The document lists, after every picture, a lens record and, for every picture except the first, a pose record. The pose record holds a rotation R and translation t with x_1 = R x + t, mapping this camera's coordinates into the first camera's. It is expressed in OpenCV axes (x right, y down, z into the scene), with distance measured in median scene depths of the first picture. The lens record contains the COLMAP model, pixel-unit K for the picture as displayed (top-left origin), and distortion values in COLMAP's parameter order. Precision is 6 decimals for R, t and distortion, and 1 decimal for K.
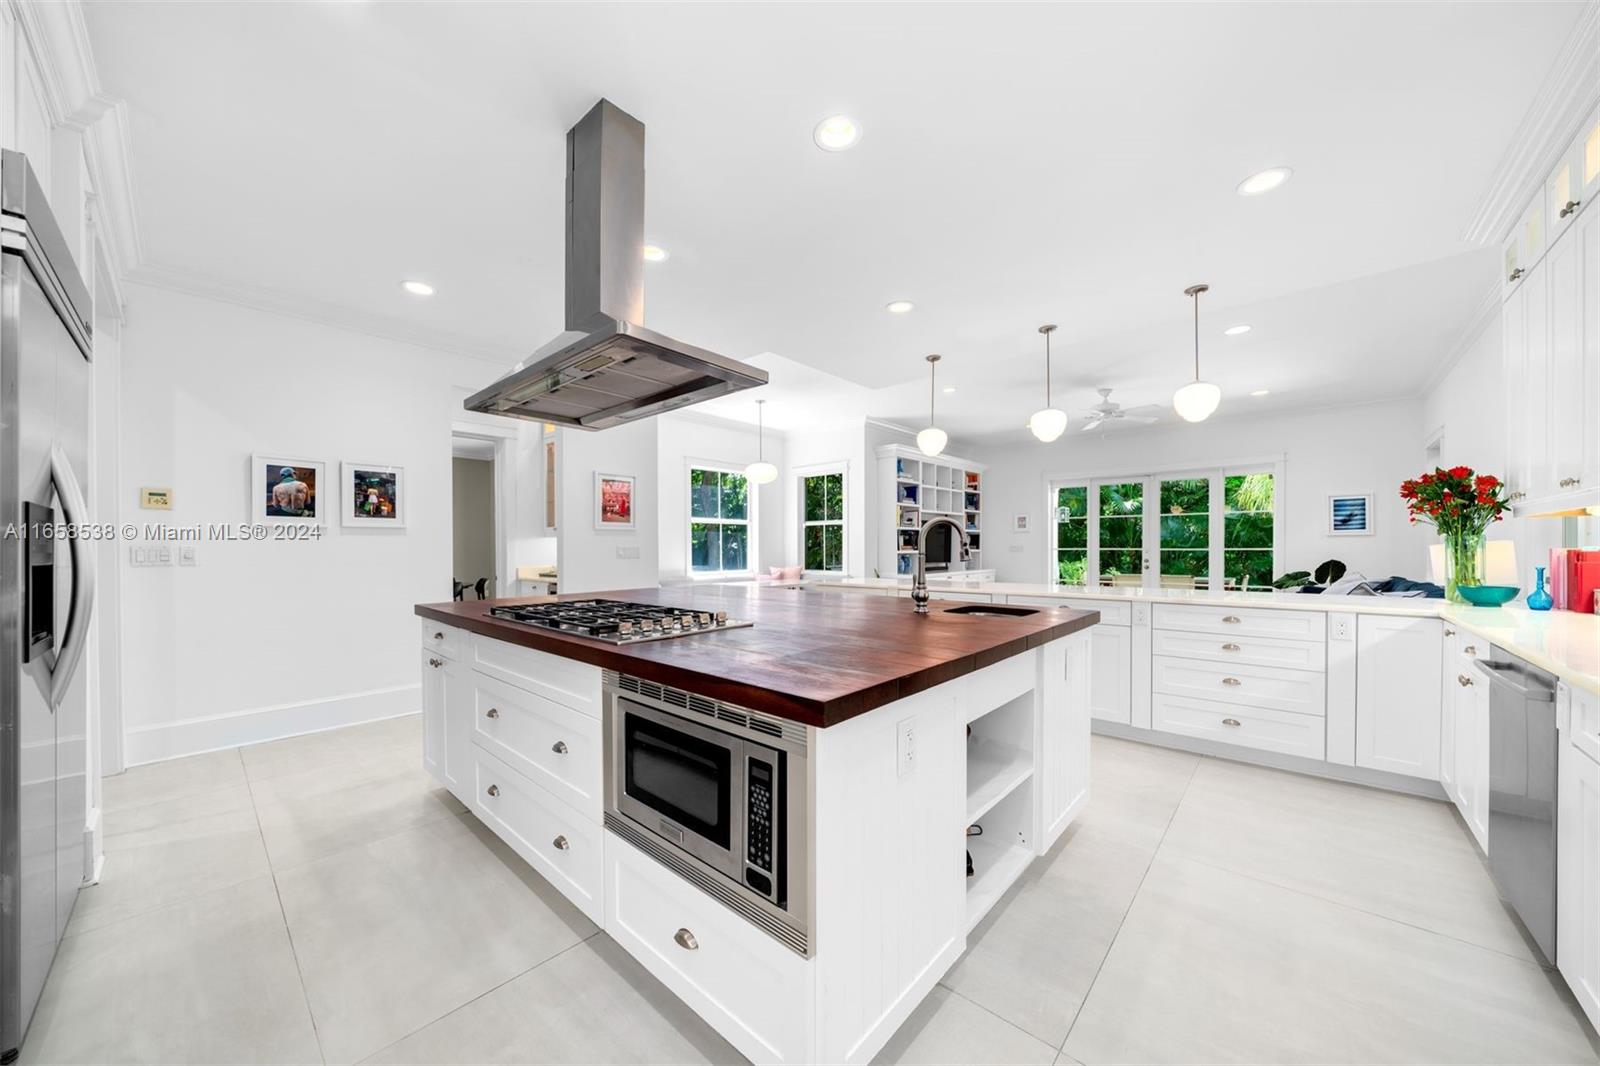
lens RADIAL K [[556.4, 0, 784.2], [0, 556.4, 545.8], [0, 0, 1]] dist [-0.001509, -0.000078]
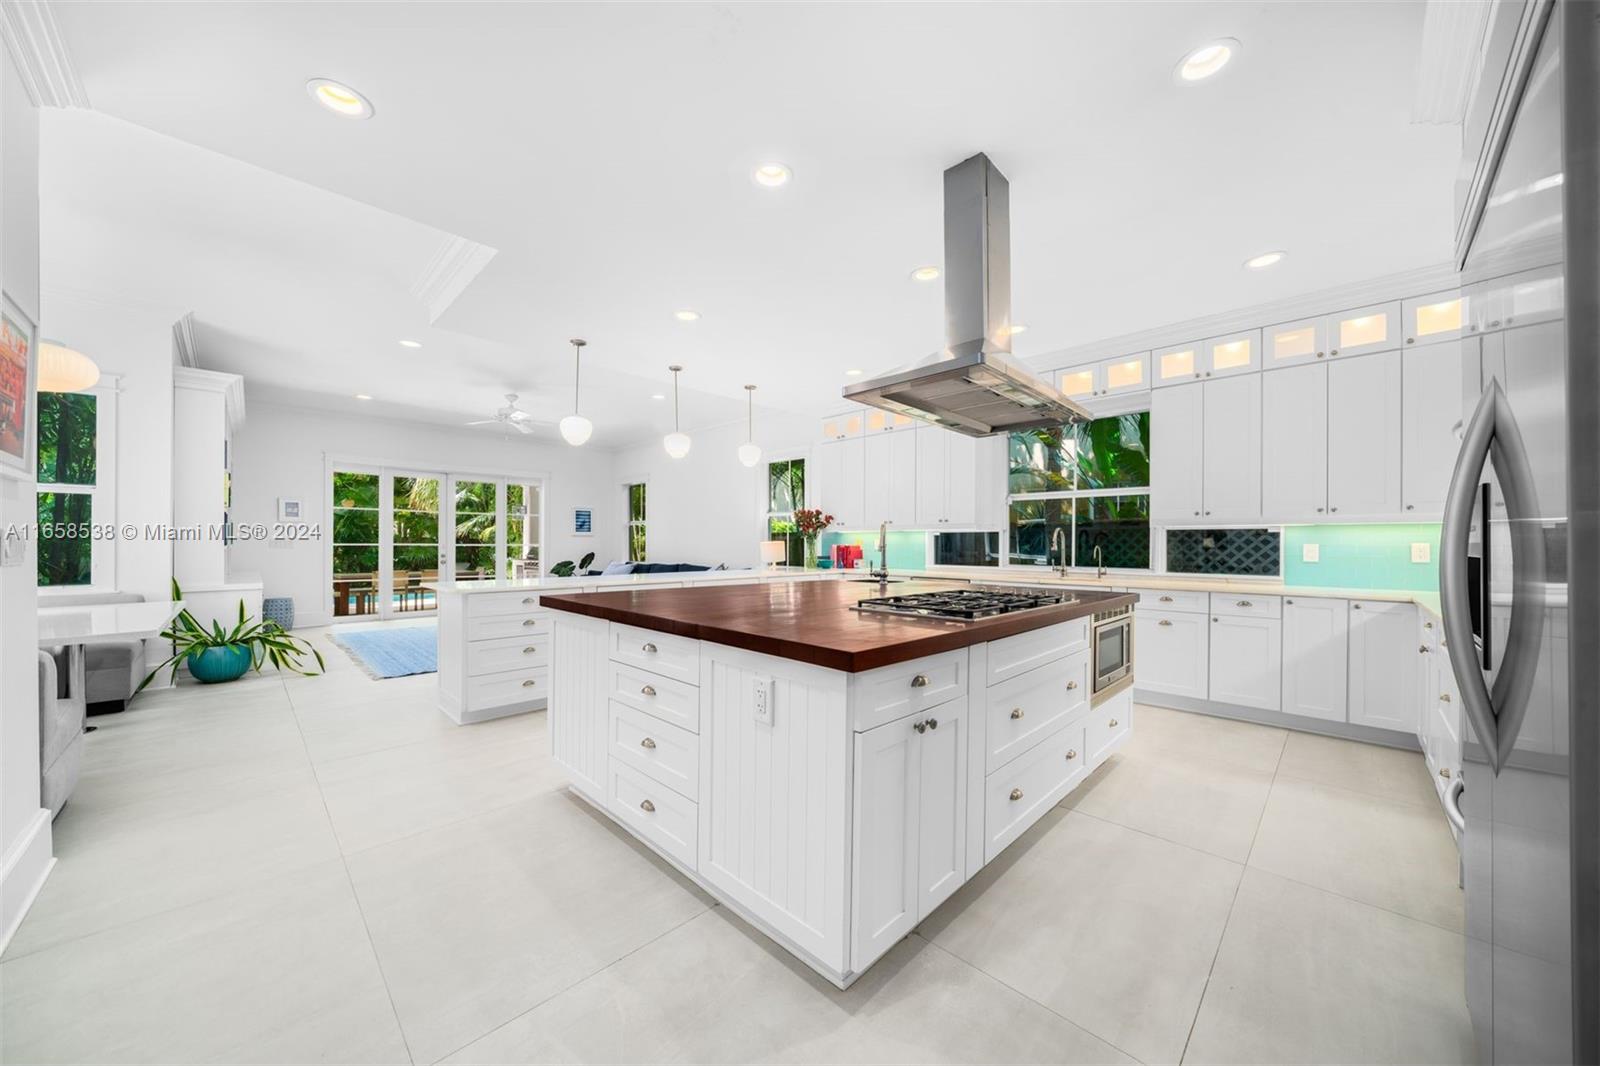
lens RADIAL K [[556.4, 0, 792.1], [0, 556.4, 543.9], [0, 0, 1]] dist [-0.001509, -0.000078]
pose [[0.040841, 0.004219, 0.999157, -0.363827], [-0.007140, 0.999967, -0.003931, 0.004242], [-0.999140, -0.006973, 0.040870, 0.329411]]
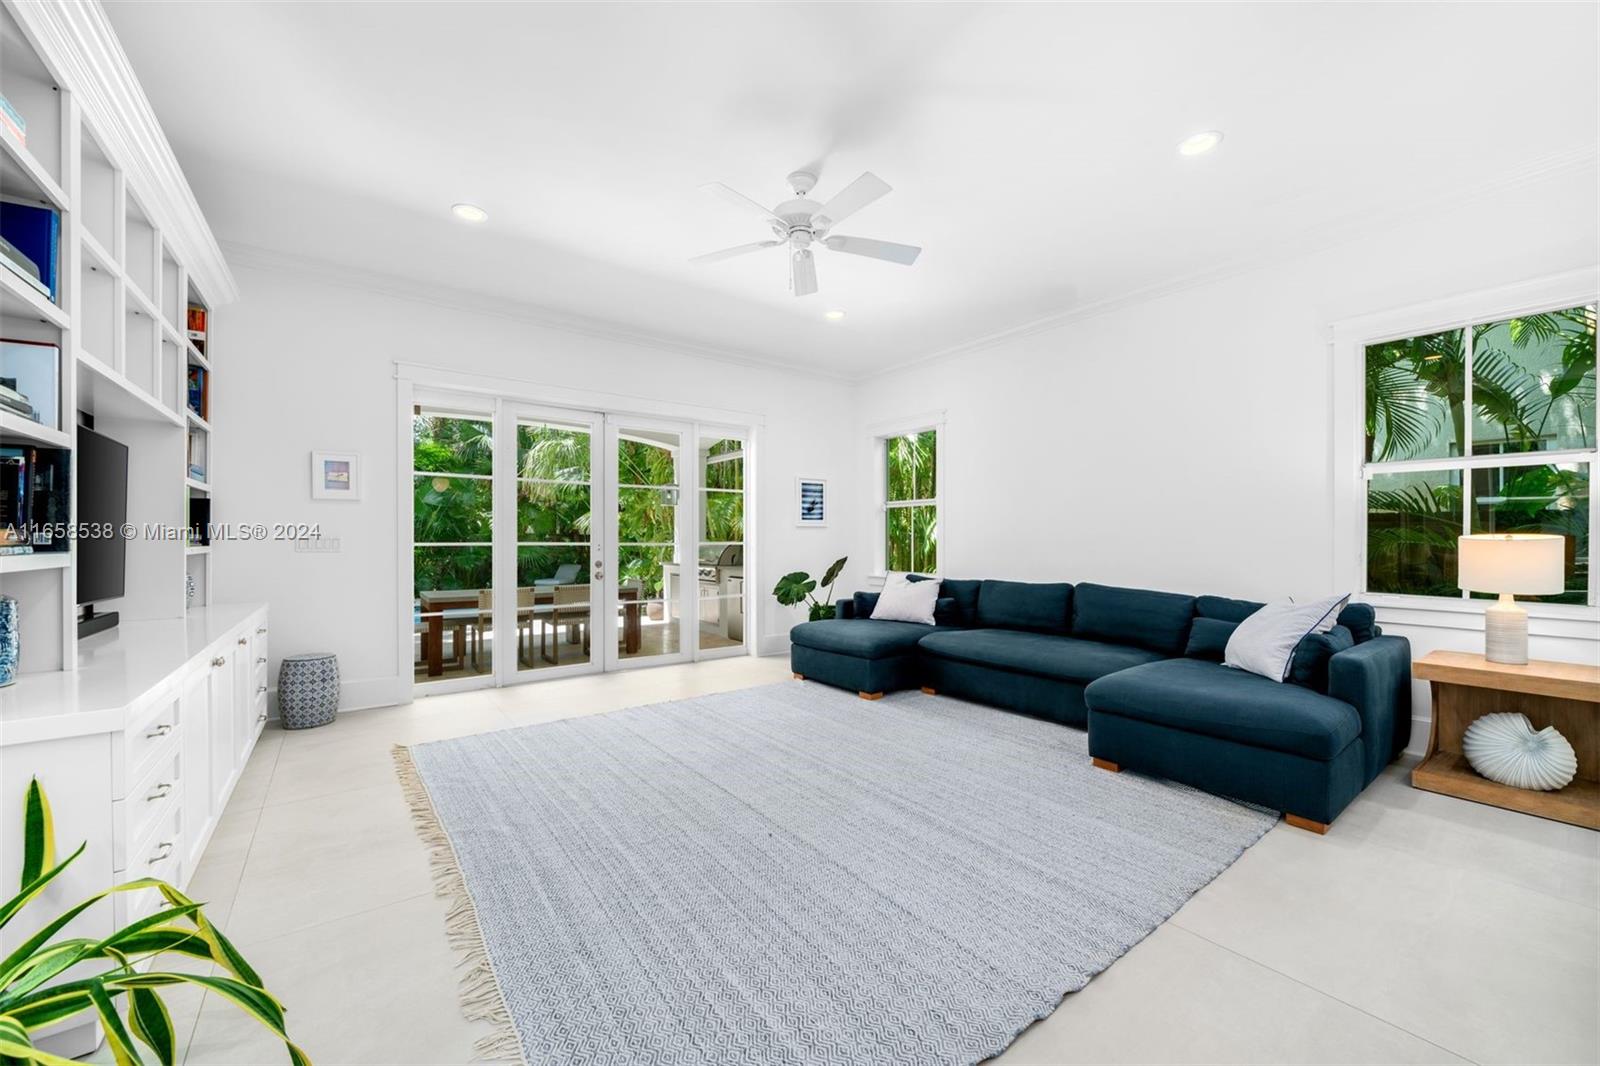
lens RADIAL K [[619.2, 0, 799.0], [0, 619.2, 539.5], [0, 0, 1]] dist [0.009800, 0.000119]
pose [[0.193010, 0.003740, 0.981190, 0.080427], [-0.002968, 0.999990, -0.003228, 0.003079], [-0.981192, -0.002289, 0.193019, 0.712492]]
